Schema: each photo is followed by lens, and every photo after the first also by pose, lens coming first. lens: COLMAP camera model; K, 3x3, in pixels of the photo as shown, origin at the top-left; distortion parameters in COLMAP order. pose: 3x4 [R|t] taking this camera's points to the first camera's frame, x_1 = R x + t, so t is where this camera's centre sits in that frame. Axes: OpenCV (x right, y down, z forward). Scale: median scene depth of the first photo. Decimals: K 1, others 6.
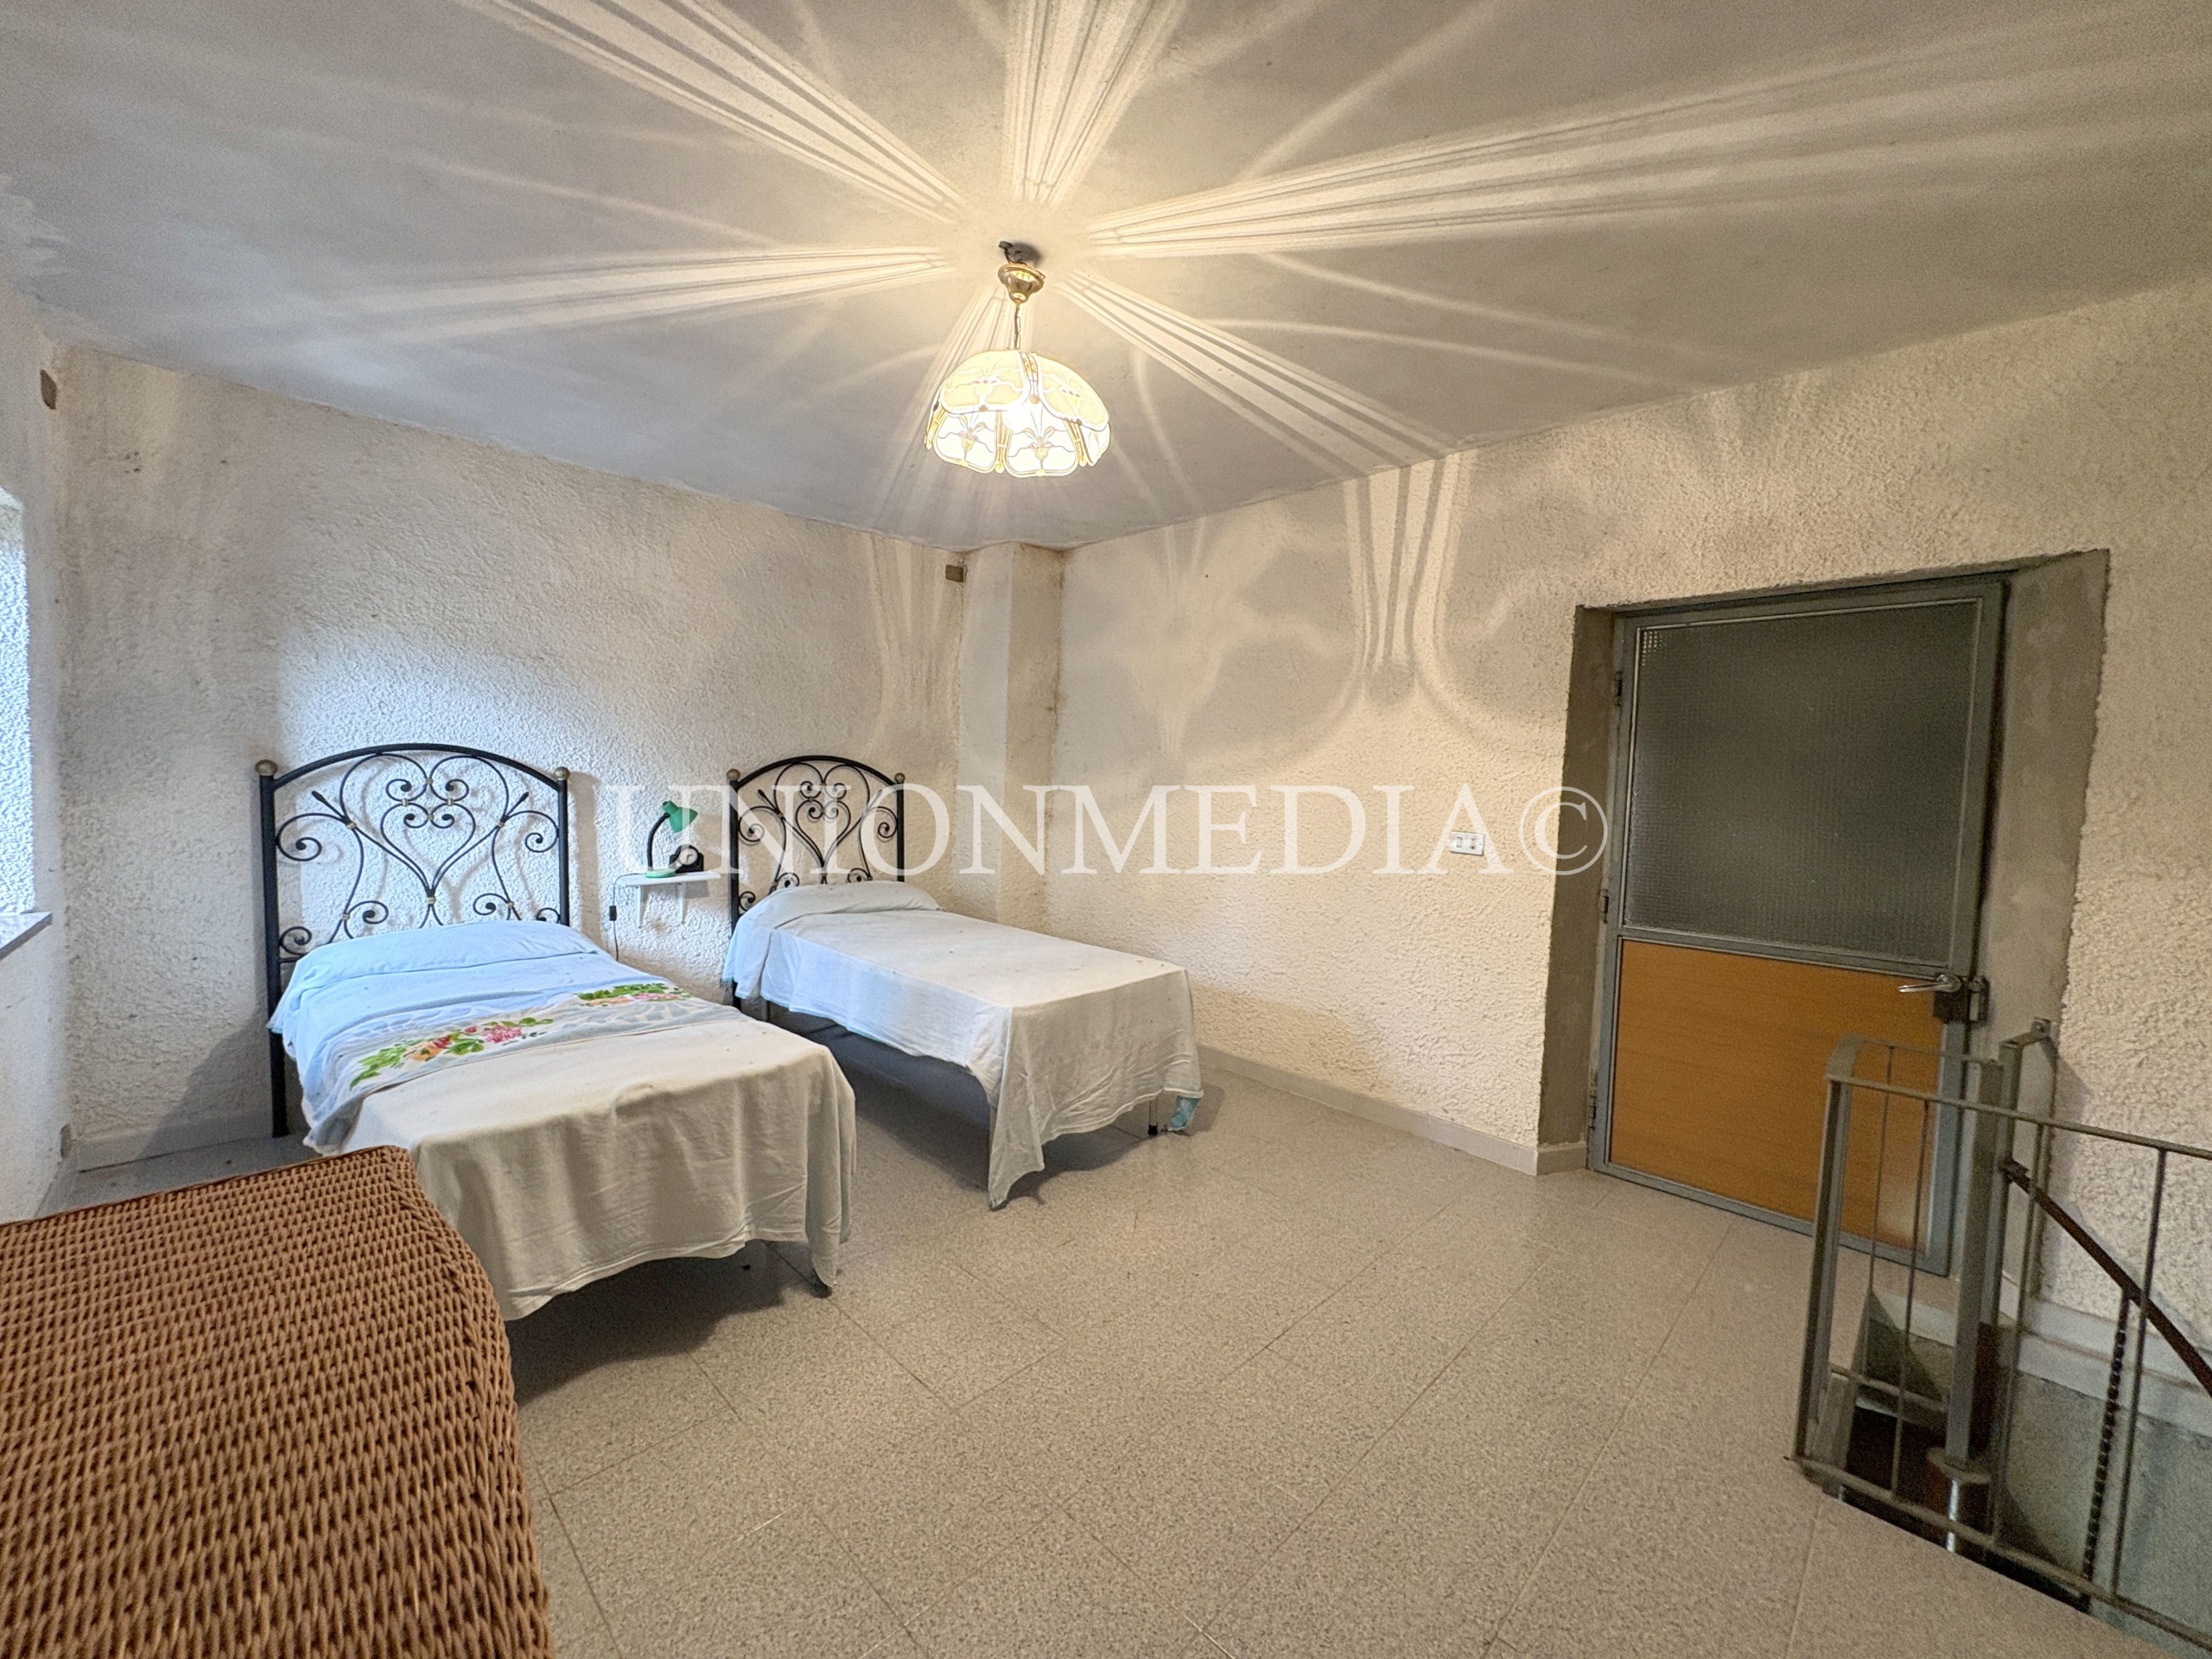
lens RADIAL K [[883.4, 0, 1097.3], [0, 883.4, 828.4], [0, 0, 1]] dist [0.000466, 0.000432]
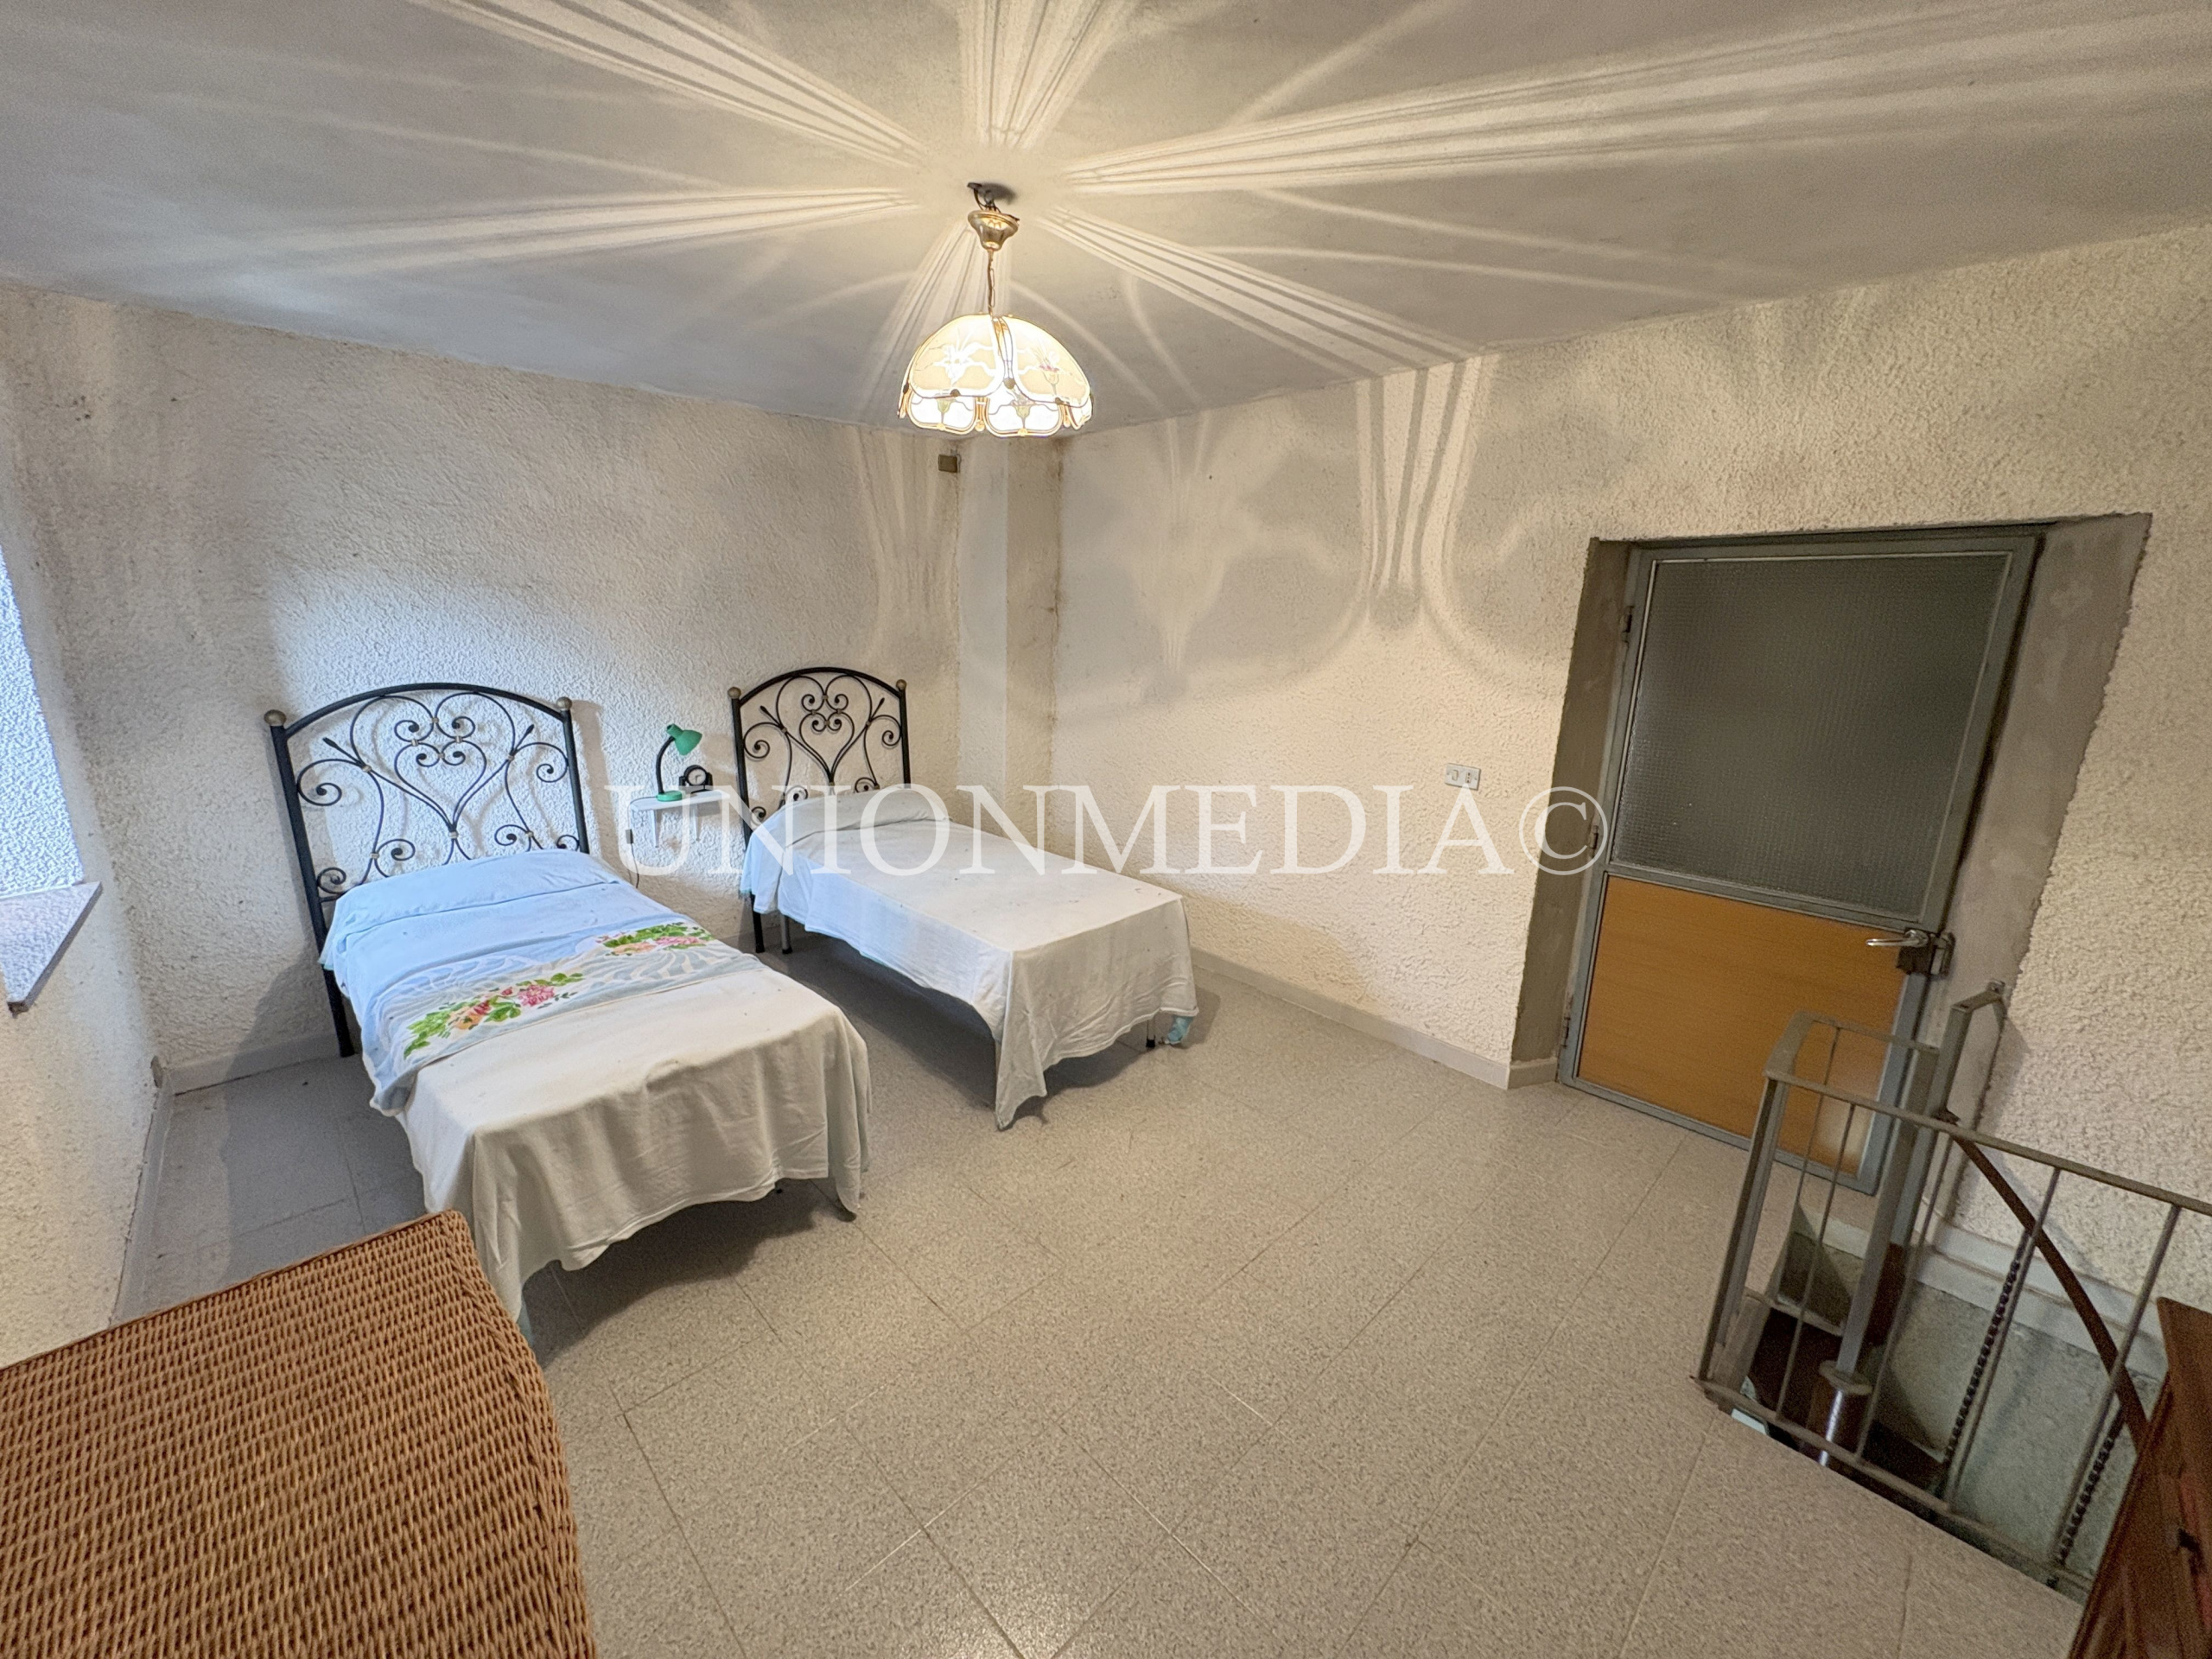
lens RADIAL K [[883.4, 0, 1097.3], [0, 883.4, 828.4], [0, 0, 1]] dist [0.000466, 0.000432]
pose [[0.999788, -0.008477, -0.018773, 0.027426], [0.011700, 0.983813, 0.178816, -0.140003], [0.016953, -0.178998, 0.983703, -0.007042]]
